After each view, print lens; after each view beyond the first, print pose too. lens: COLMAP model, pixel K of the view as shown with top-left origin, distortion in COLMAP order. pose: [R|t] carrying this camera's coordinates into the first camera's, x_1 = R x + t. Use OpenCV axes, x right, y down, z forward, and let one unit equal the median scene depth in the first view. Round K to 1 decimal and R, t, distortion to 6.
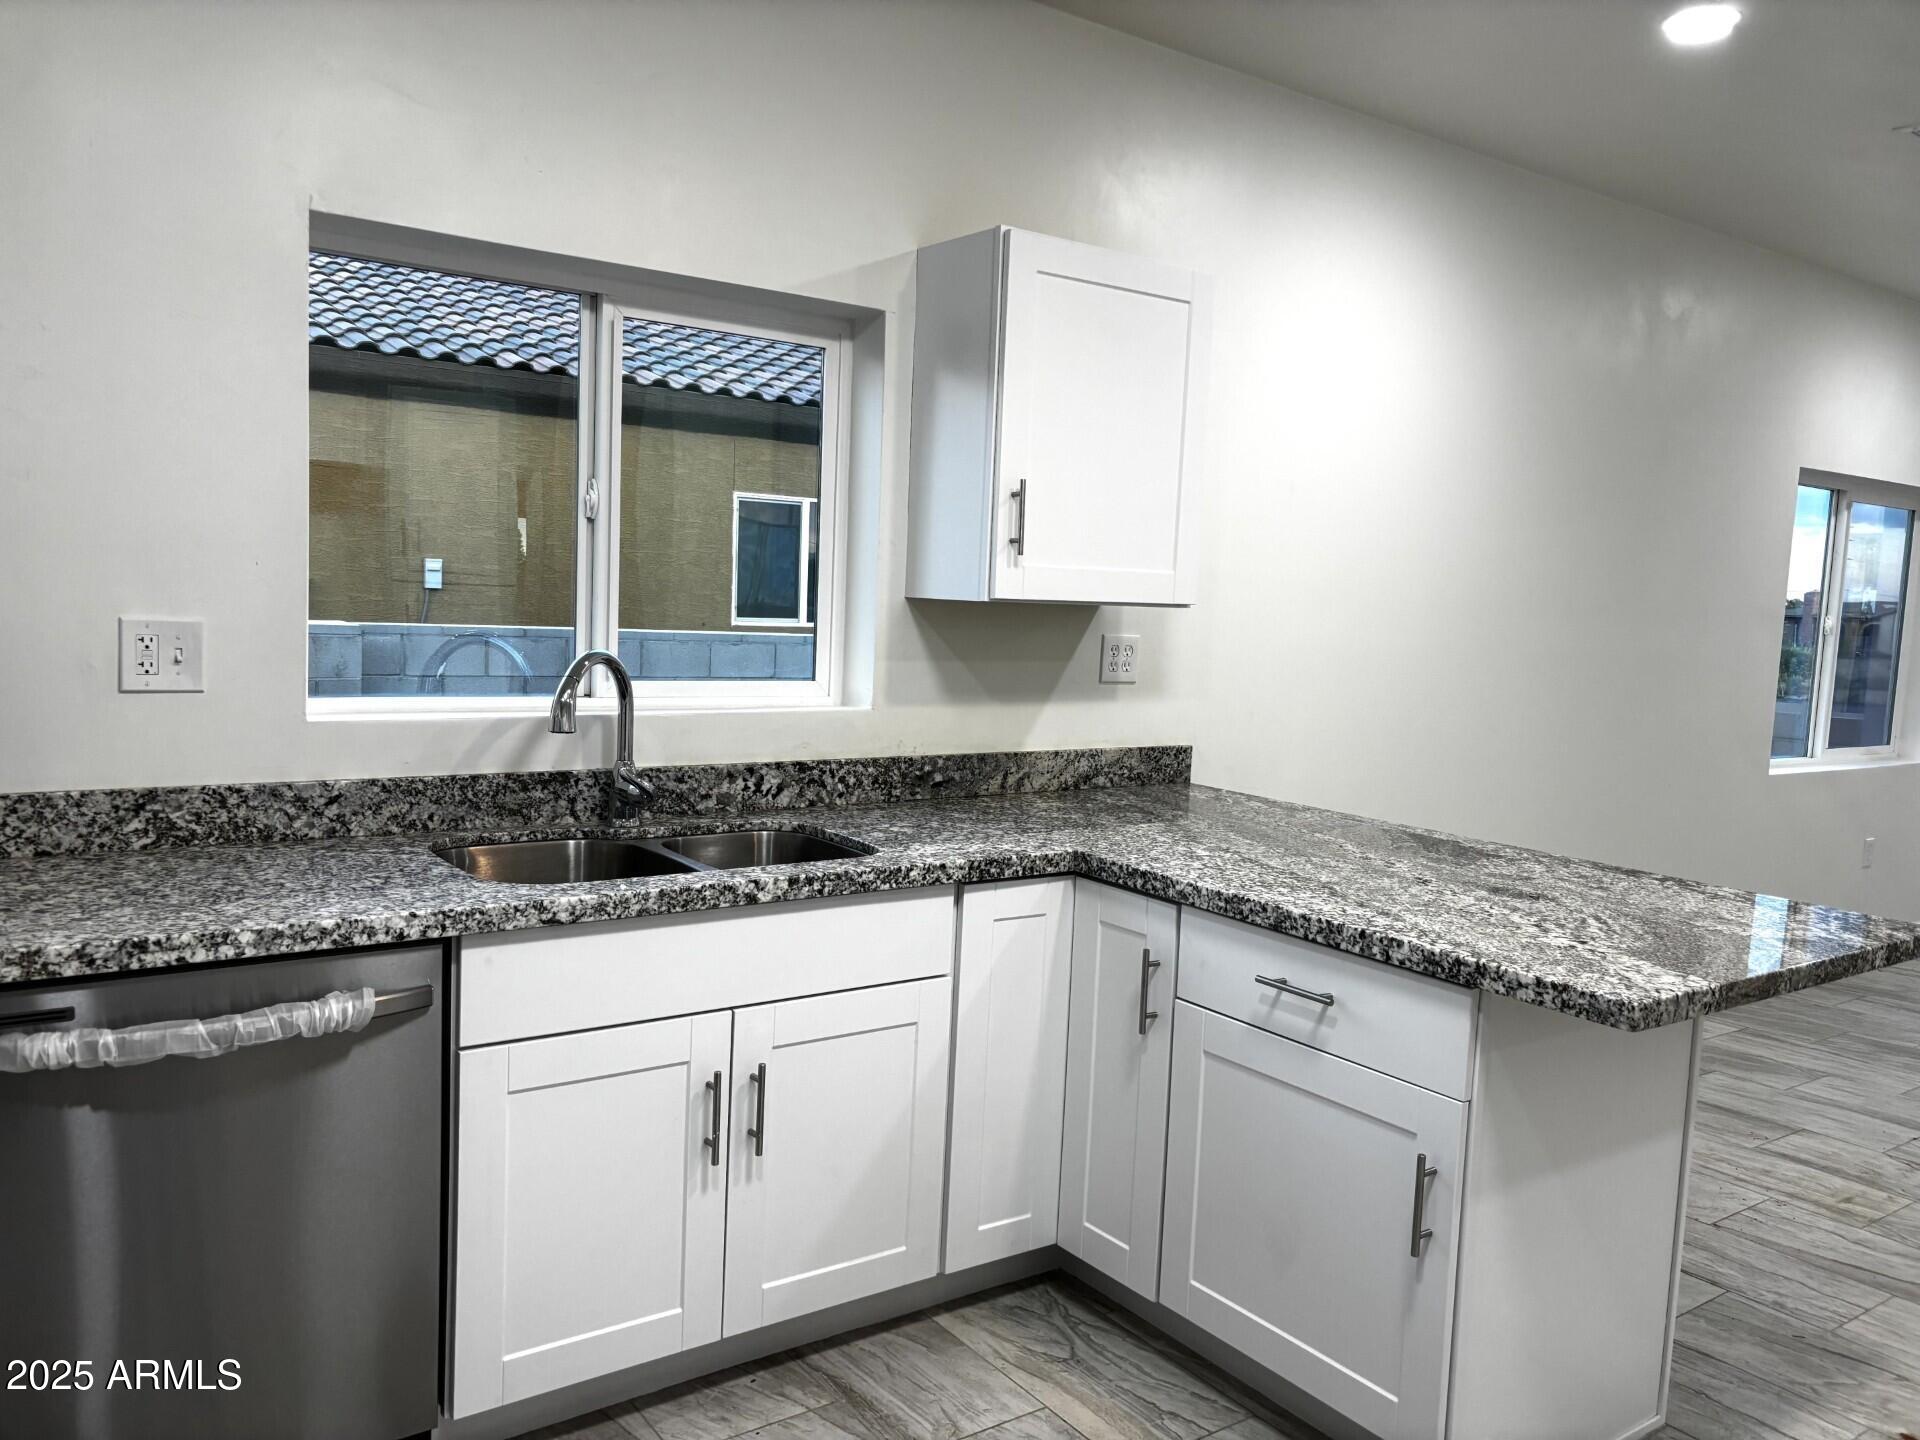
lens RADIAL K [[1449.4, 0, 945.0], [0, 1449.4, 728.6], [0, 0, 1]] dist [0.042852, -0.052018]
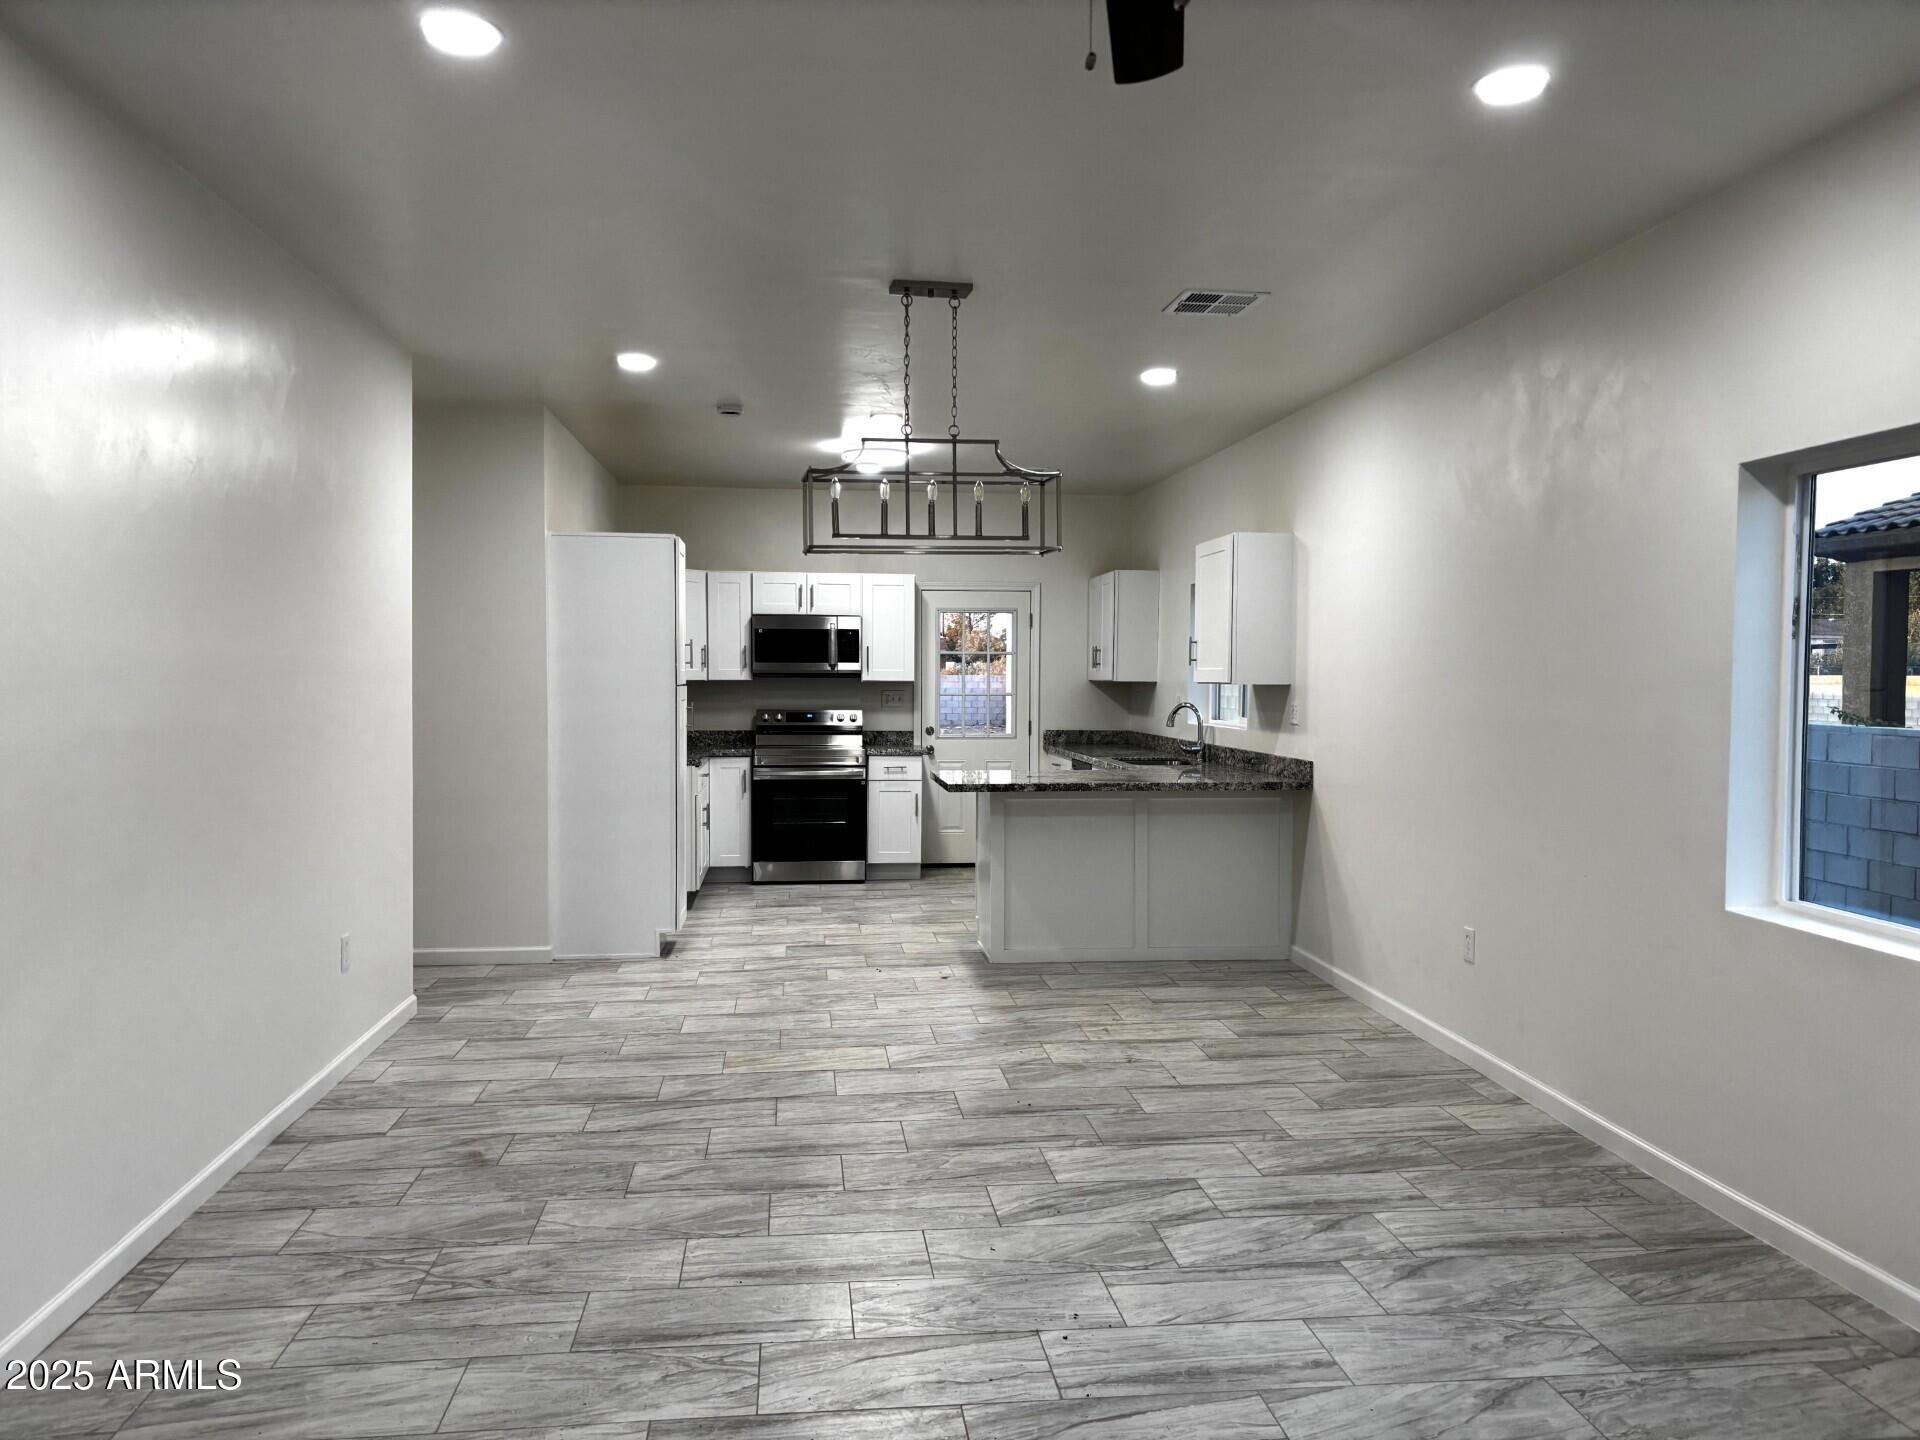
lens RADIAL K [[1449.4, 0, 958.1], [0, 1449.4, 720.0], [0, 0, 1]] dist [0.042852, -0.052018]
pose [[-0.481196, -0.016560, -0.876457, 2.405719], [-0.112662, 0.992698, 0.043097, -0.082789], [0.869343, 0.119481, -0.479548, 1.802114]]
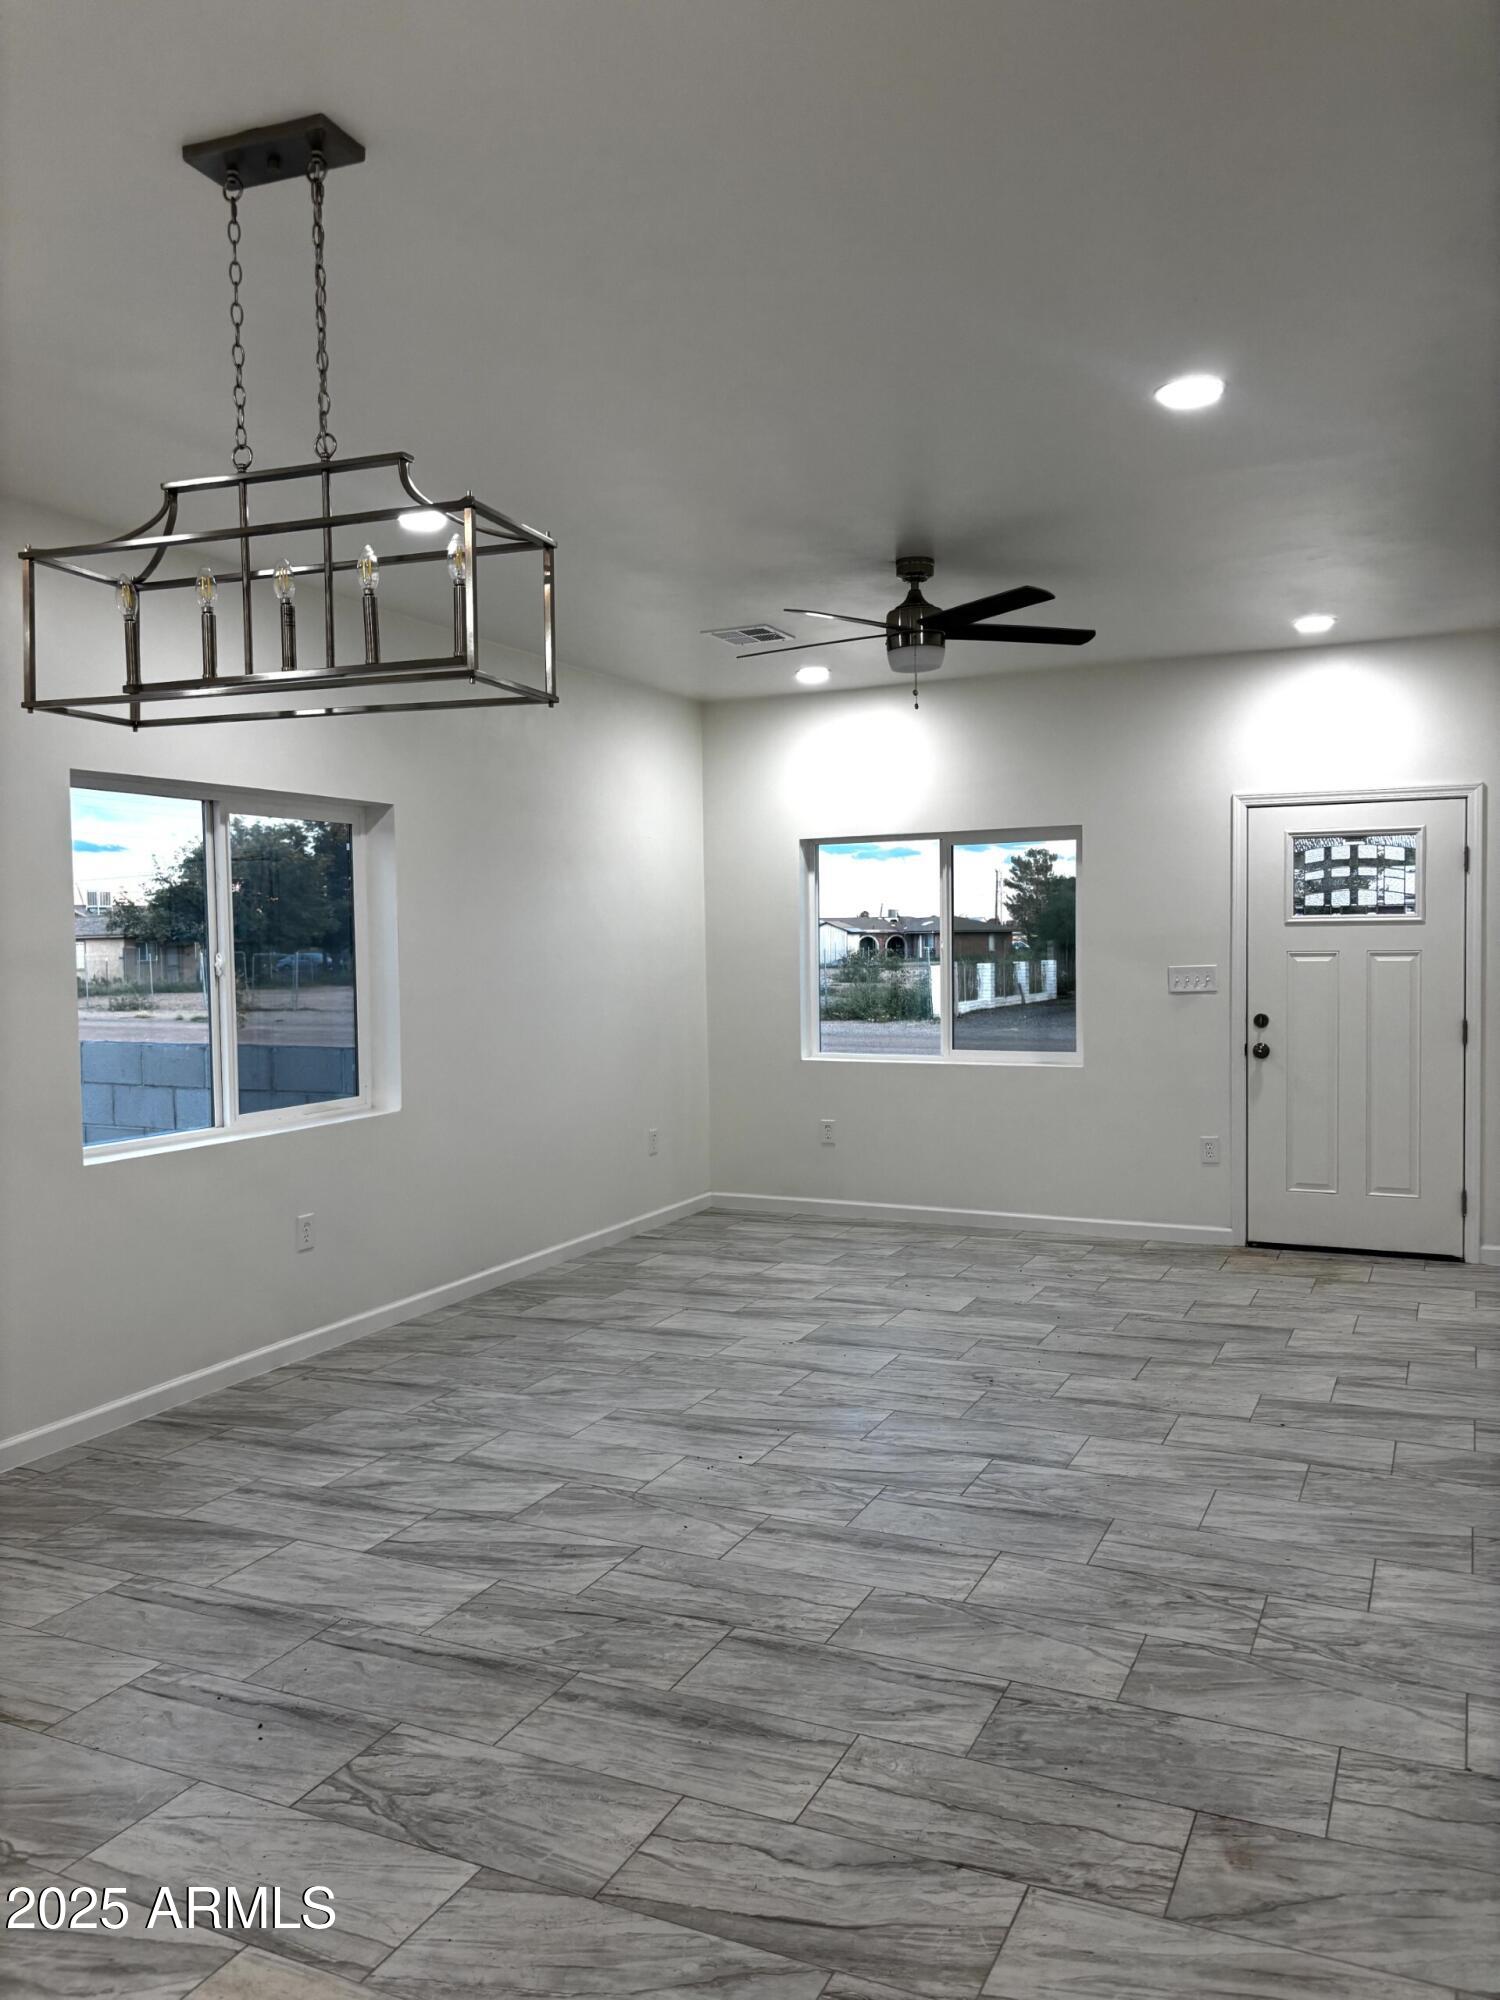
lens RADIAL K [[1509.7, 0, 749.4], [0, 1509.7, 989.4], [0, 0, 1]] dist [0.042852, -0.052018]
pose [[0.871304, -0.075108, 0.484962, 0.874335], [0.102973, 0.994200, -0.031029, 0.000363], [-0.479818, 0.076974, 0.873985, 0.225092]]
